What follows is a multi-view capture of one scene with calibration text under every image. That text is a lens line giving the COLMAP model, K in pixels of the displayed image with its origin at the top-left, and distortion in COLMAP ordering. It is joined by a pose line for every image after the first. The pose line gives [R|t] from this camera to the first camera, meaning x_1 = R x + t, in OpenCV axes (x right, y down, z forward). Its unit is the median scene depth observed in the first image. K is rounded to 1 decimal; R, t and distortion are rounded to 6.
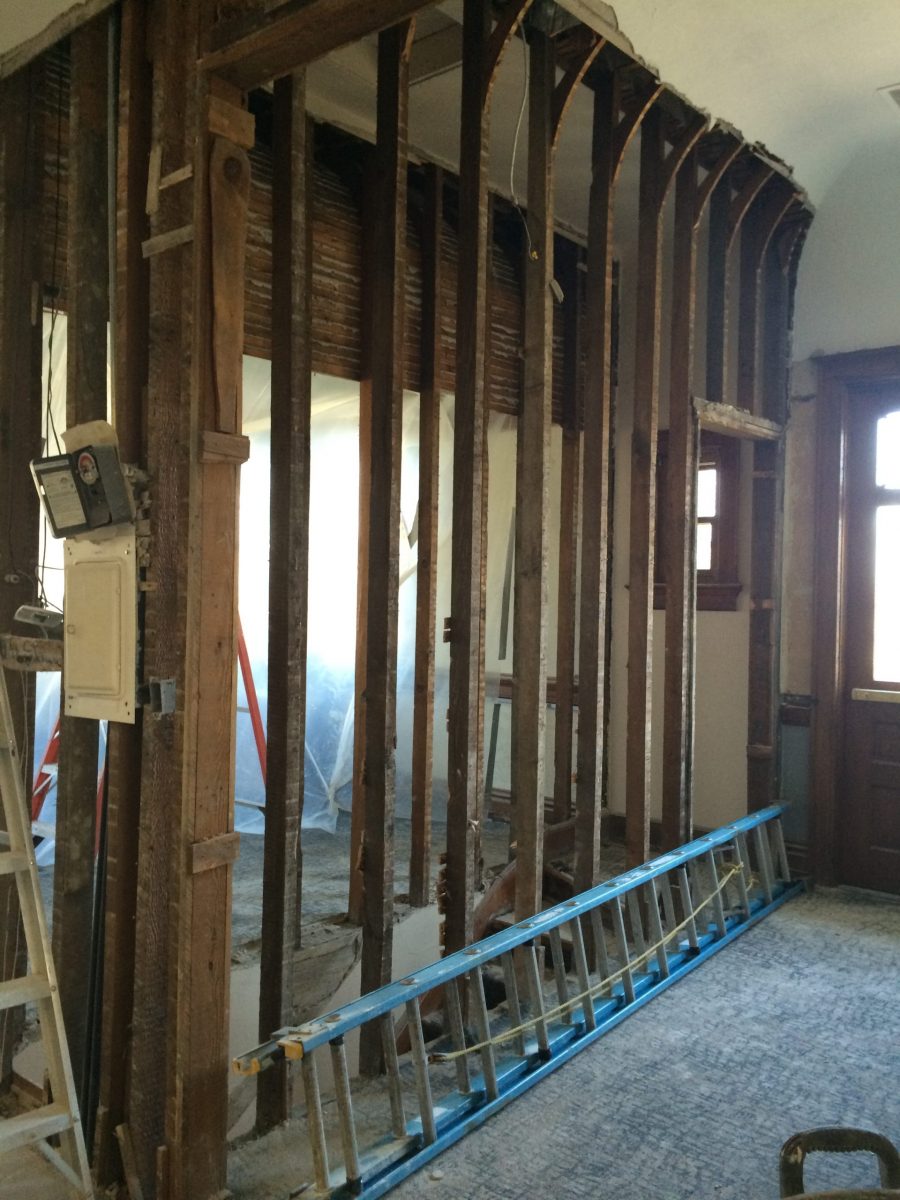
lens RADIAL K [[1029.8, 0, 447.8], [0, 1029.8, 588.2], [0, 0, 1]] dist [0.089989, -0.098845]
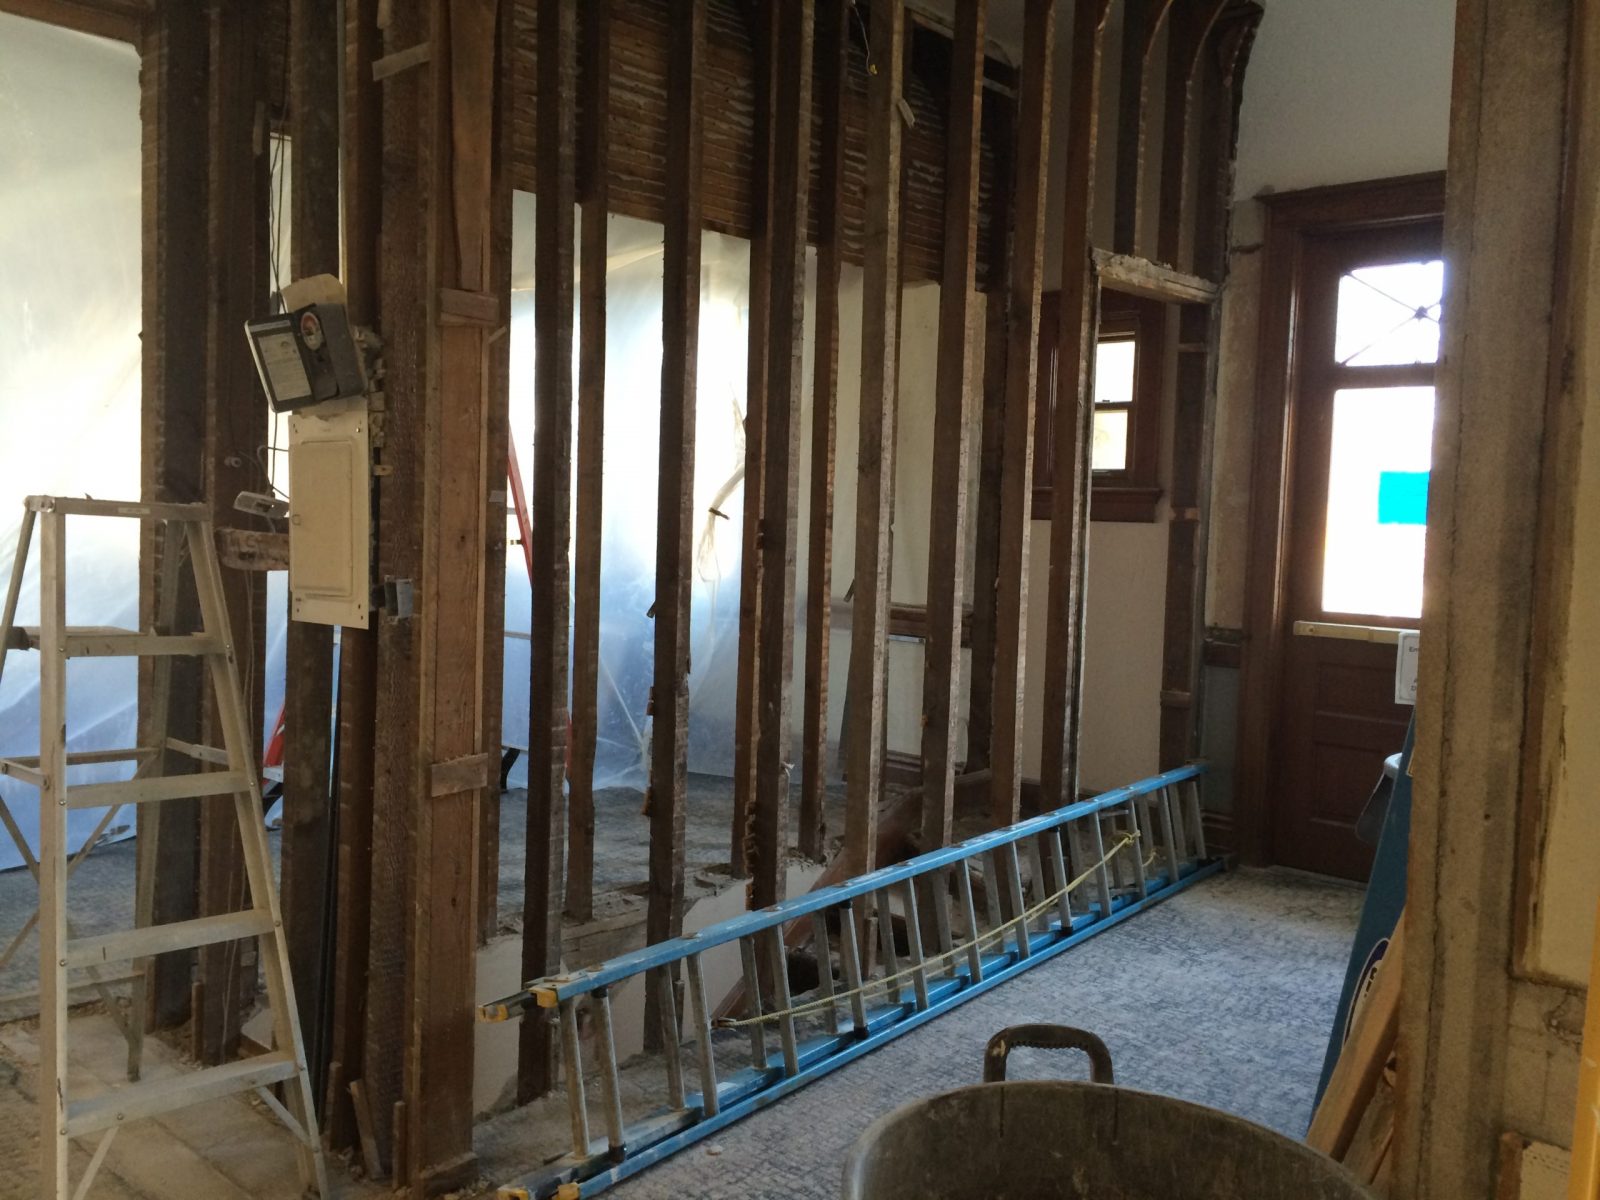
lens RADIAL K [[1373.1, 0, 790.6], [0, 1373.1, 572.7], [0, 0, 1]] dist [0.089989, -0.098845]
pose [[0.999257, 0.014823, -0.035566, 0.064411], [-0.012905, 0.998481, 0.053562, 0.012196], [0.036306, -0.053063, 0.997931, -0.096475]]
